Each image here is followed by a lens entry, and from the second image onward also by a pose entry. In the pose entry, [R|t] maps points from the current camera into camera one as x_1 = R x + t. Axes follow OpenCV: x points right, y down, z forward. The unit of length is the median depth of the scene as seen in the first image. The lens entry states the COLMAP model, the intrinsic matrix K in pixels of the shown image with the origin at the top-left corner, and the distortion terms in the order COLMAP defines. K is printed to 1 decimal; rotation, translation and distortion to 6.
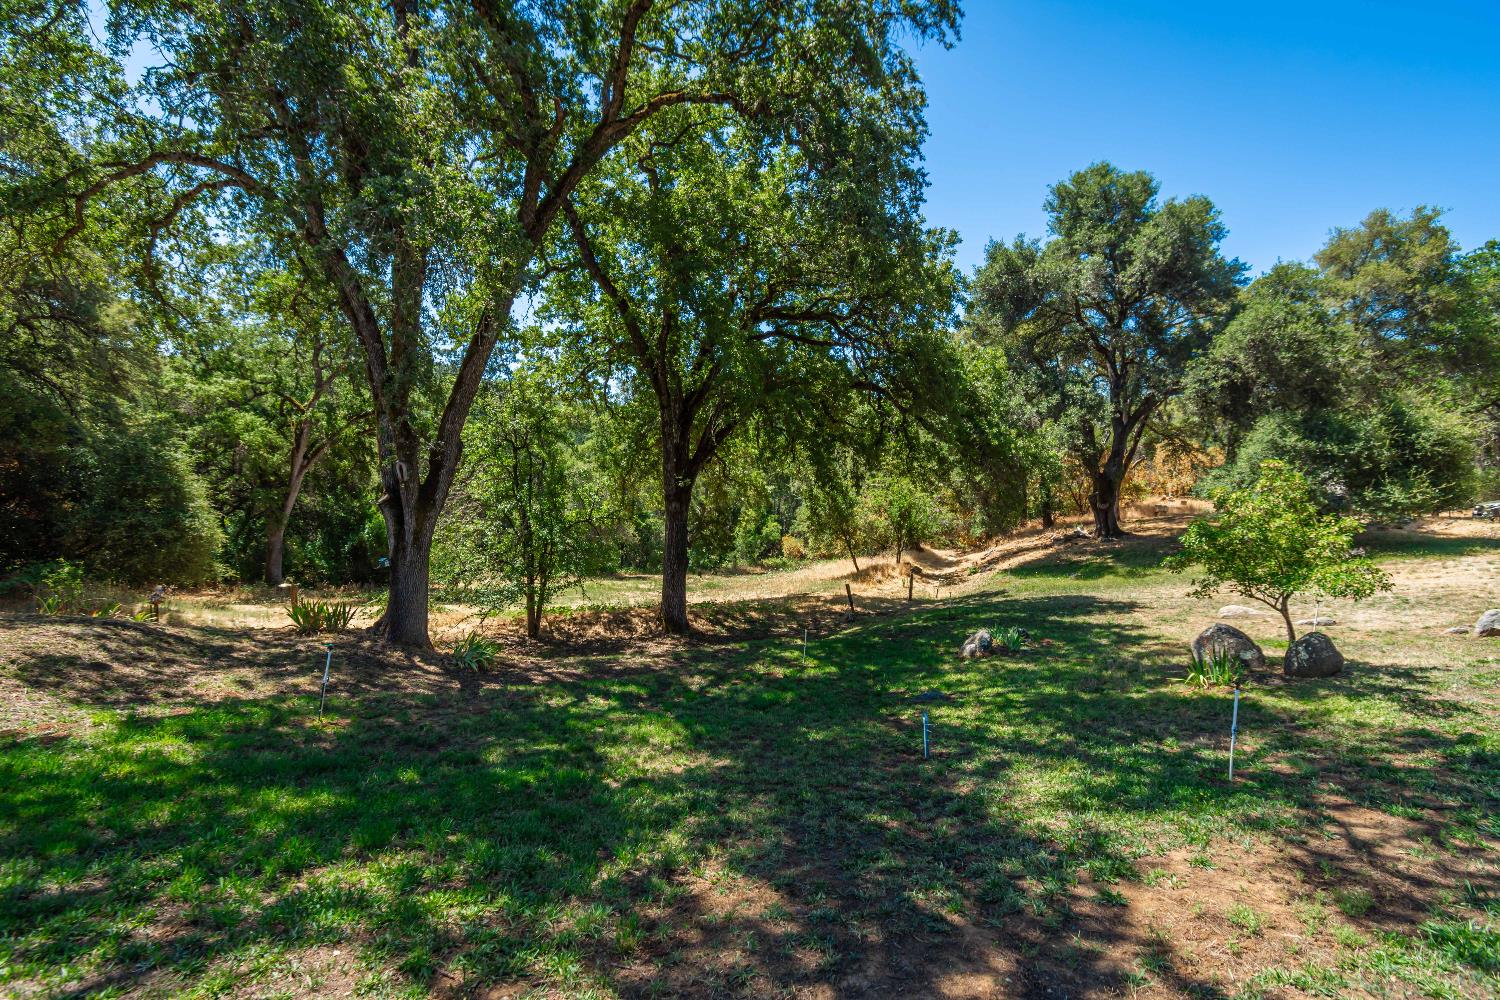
lens RADIAL K [[657.9, 0, 742.6], [0, 657.9, 501.5], [0, 0, 1]] dist [-0.003119, -0.000756]
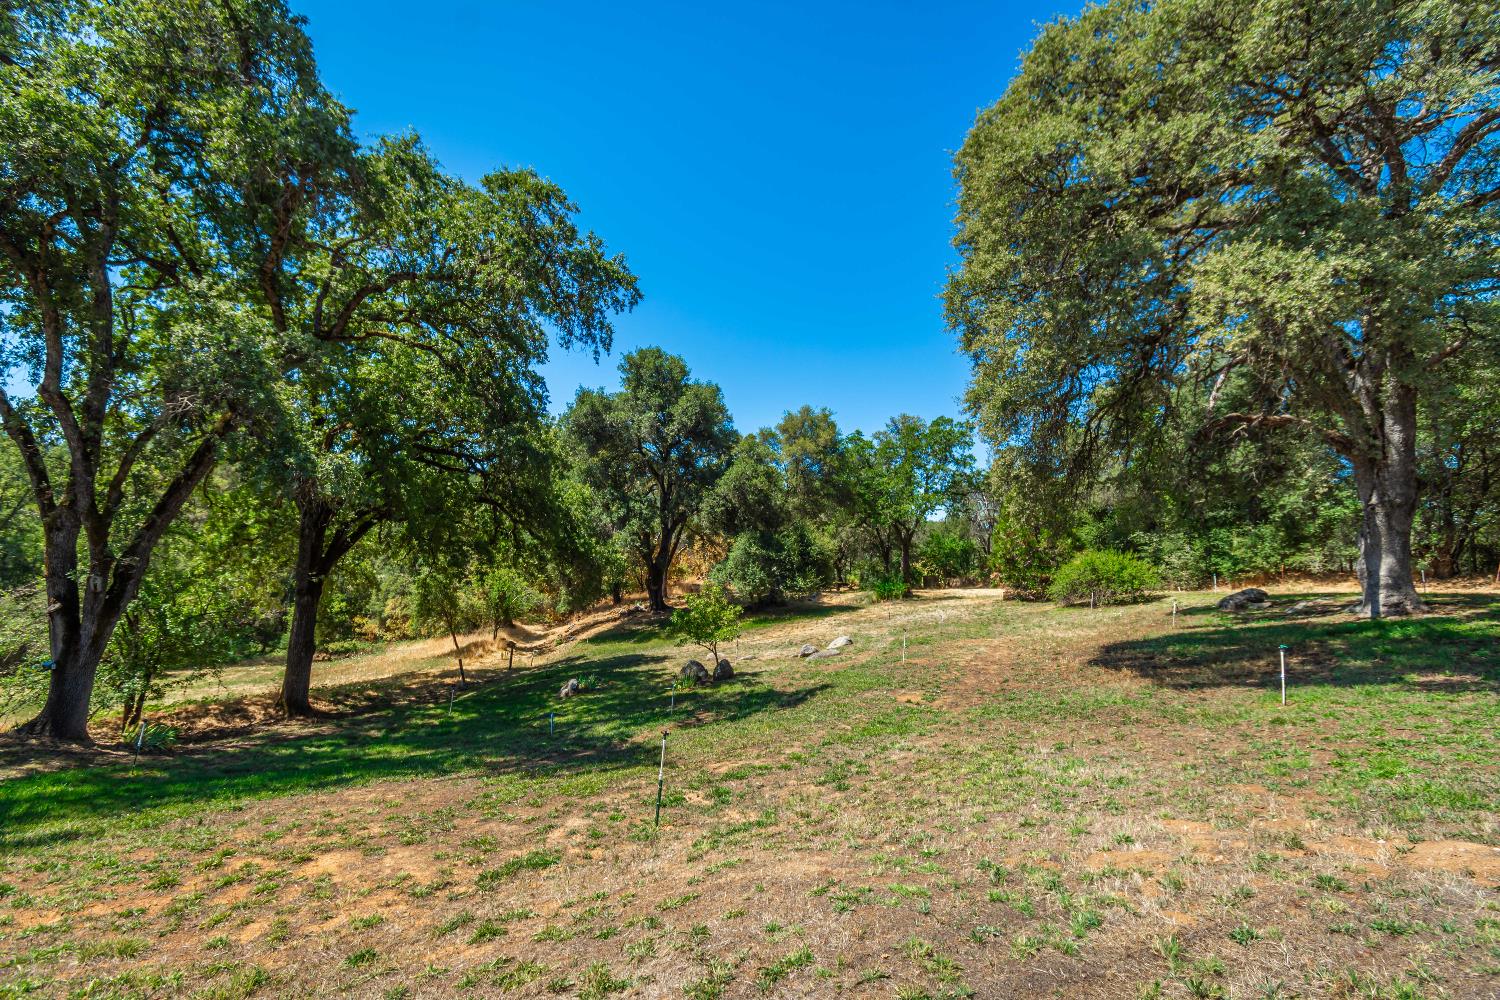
lens RADIAL K [[657.9, 0, 750.1], [0, 657.9, 501.7], [0, 0, 1]] dist [-0.003119, -0.000756]
pose [[0.808761, 0.062382, 0.584820, -0.118070], [0.001399, 0.994152, -0.107980, -0.027075], [-0.588136, 0.088148, 0.803944, -0.271845]]
